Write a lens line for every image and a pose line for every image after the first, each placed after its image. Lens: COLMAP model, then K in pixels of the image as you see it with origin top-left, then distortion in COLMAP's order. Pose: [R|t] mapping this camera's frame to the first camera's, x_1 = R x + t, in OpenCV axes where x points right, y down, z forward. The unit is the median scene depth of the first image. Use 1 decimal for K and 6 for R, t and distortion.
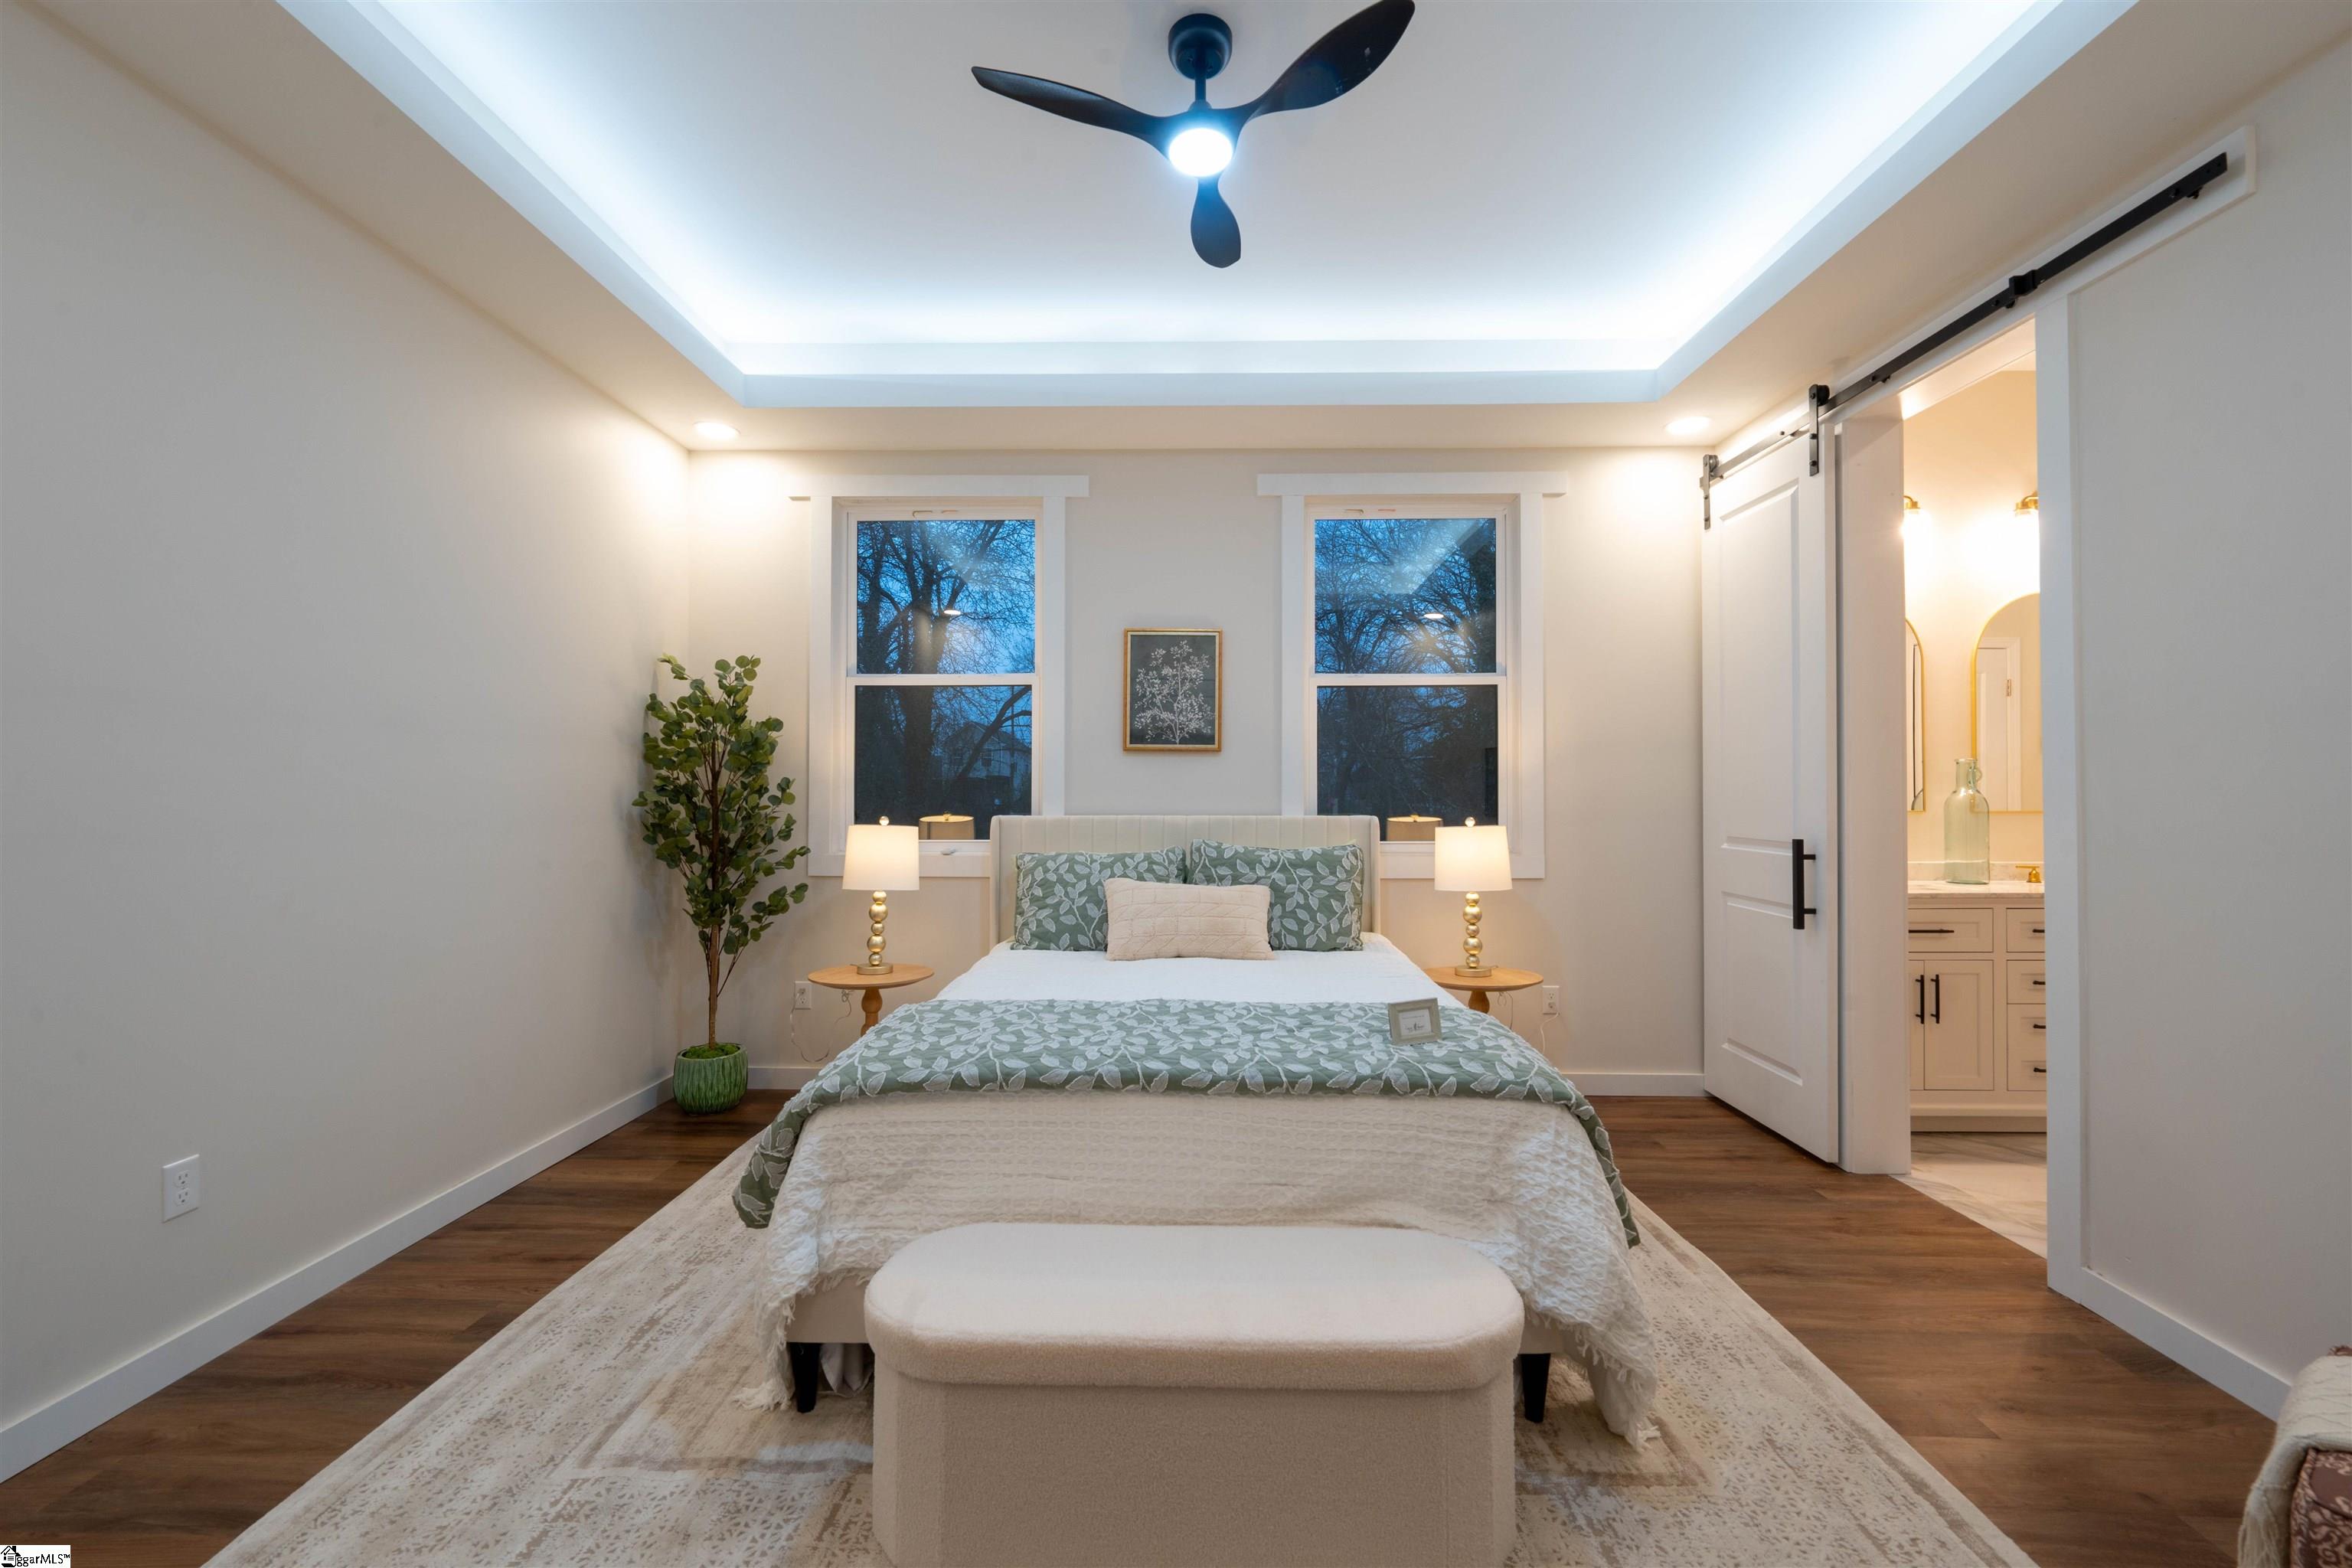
lens RADIAL K [[950.5, 0, 1176.0], [0, 950.5, 784.0], [0, 0, 1]] dist [-0.001507, 0.000247]
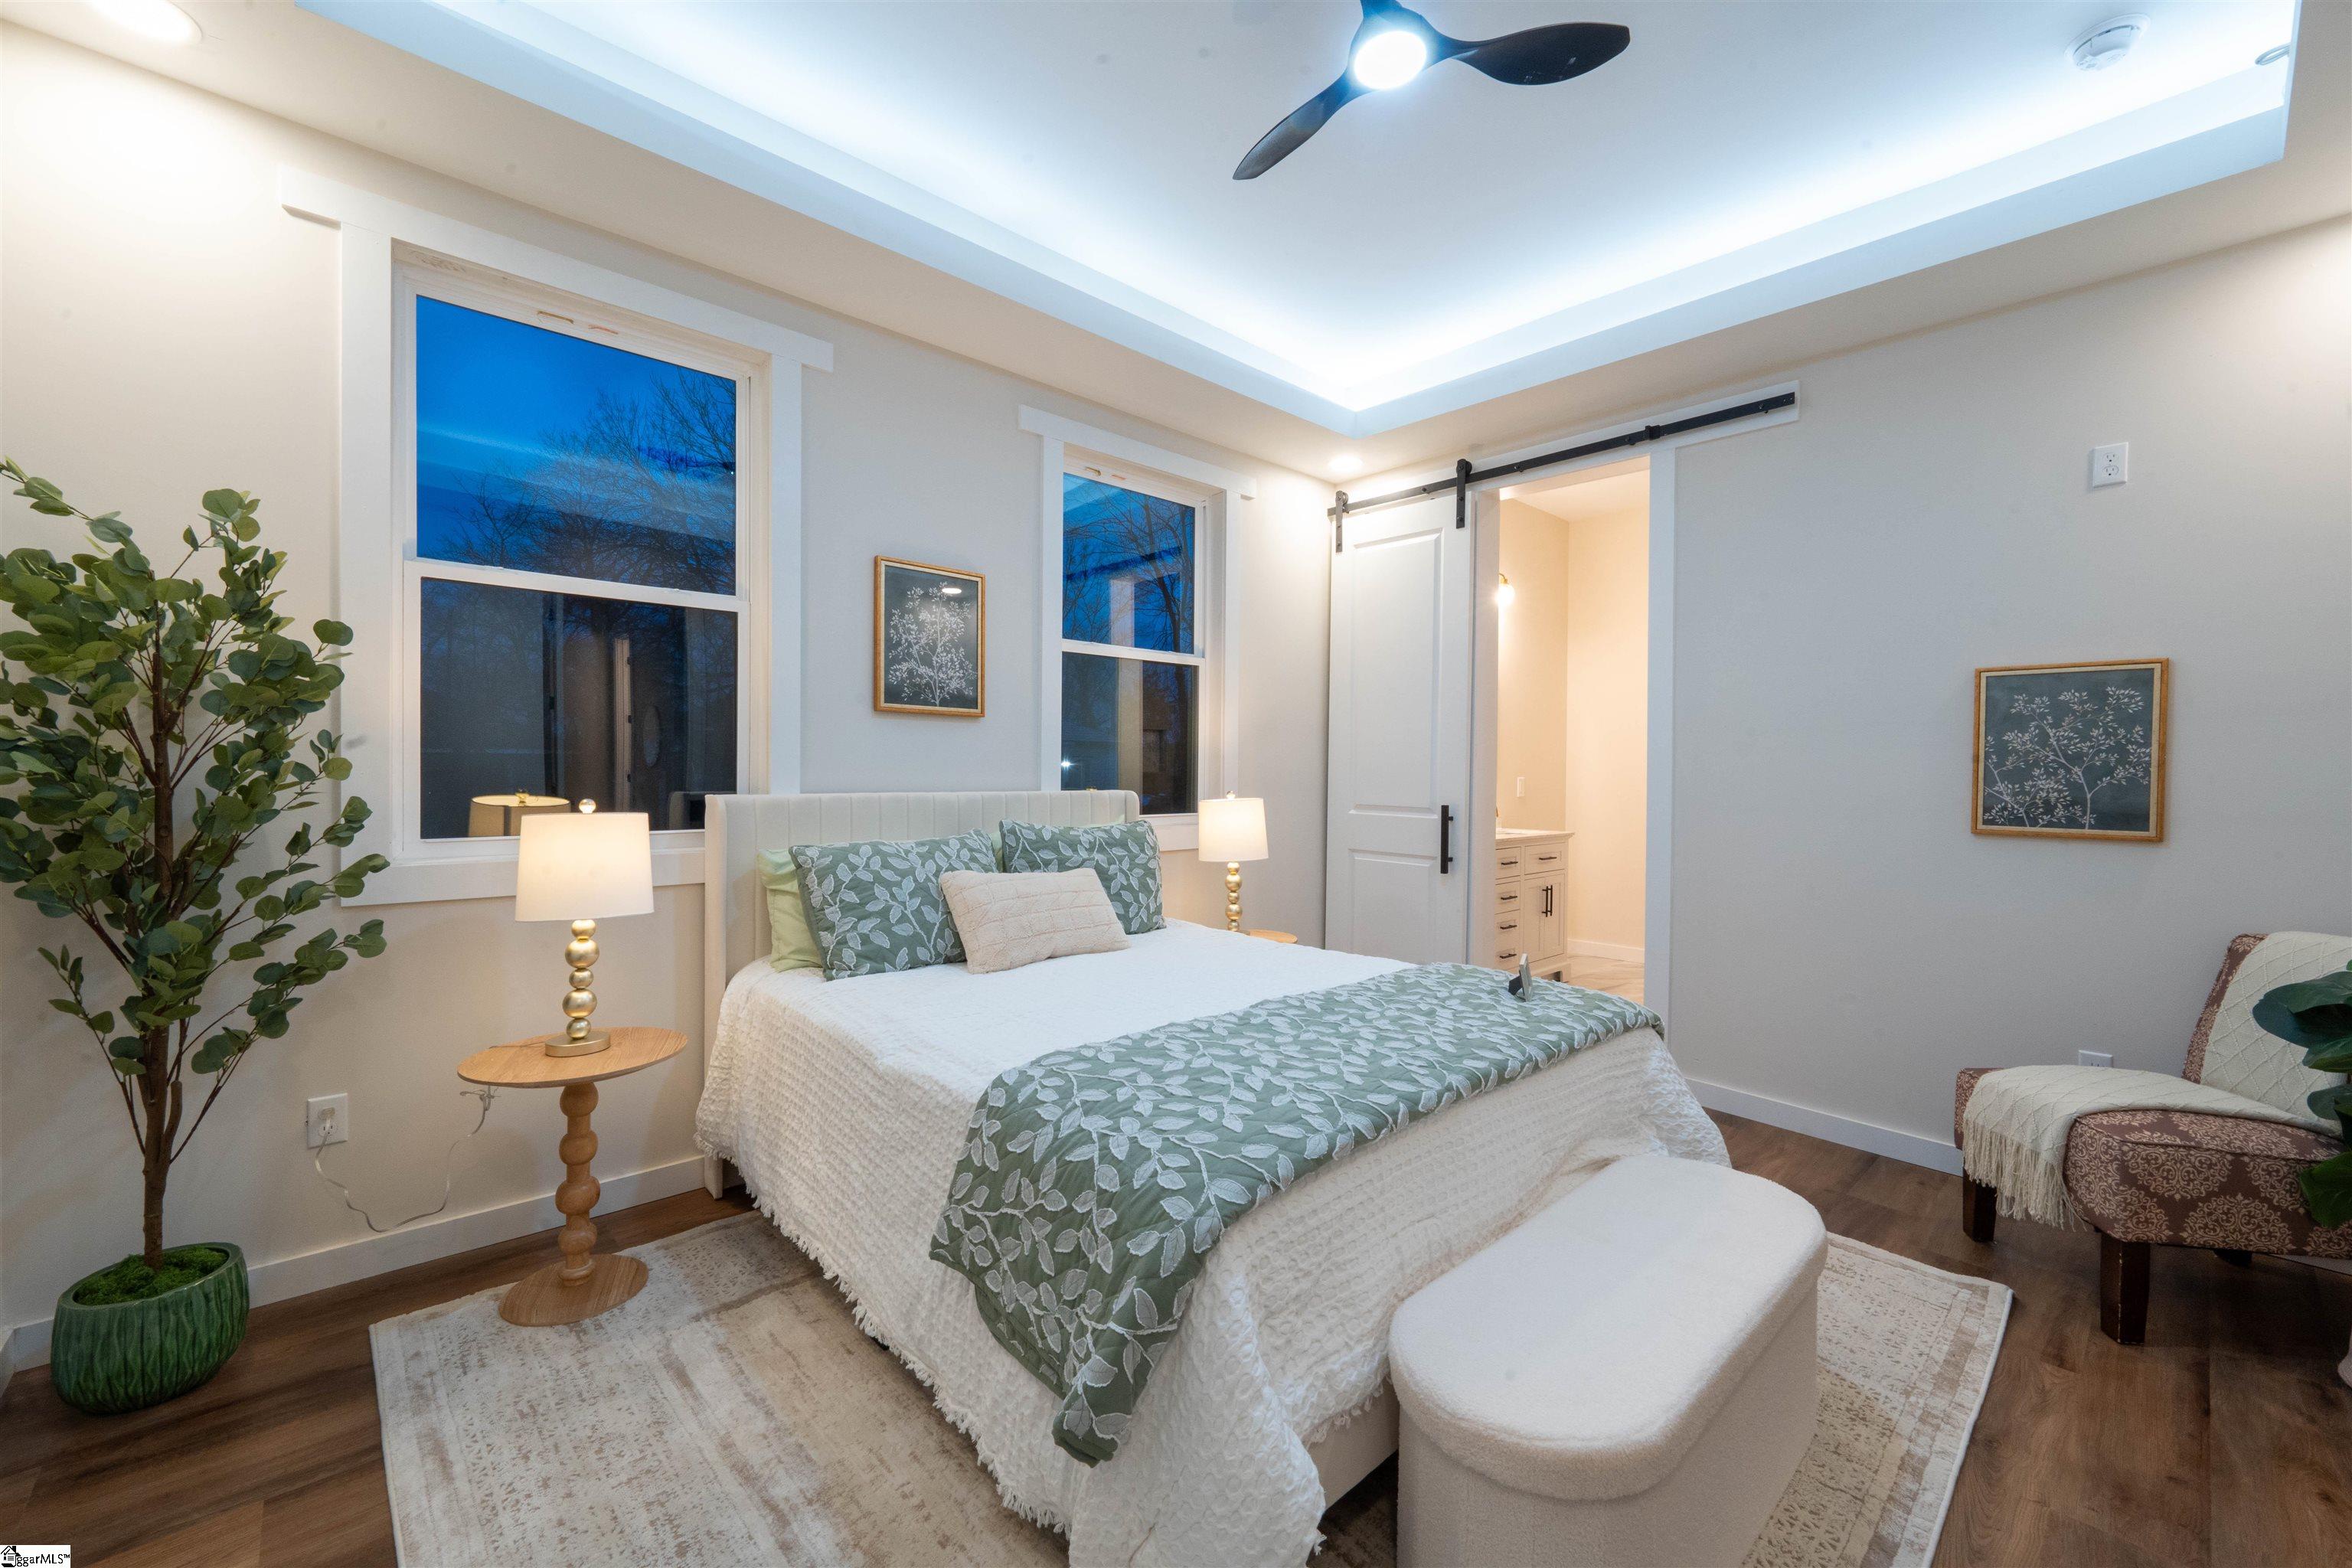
lens RADIAL K [[933.1, 0, 1176.0], [0, 933.1, 784.0], [0, 0, 1]] dist [-0.000978, -0.000240]
pose [[0.724566, -0.004395, 0.689192, -0.452174], [-0.015444, 0.999625, 0.022611, 0.004763], [-0.689033, -0.027028, 0.724226, 0.293207]]
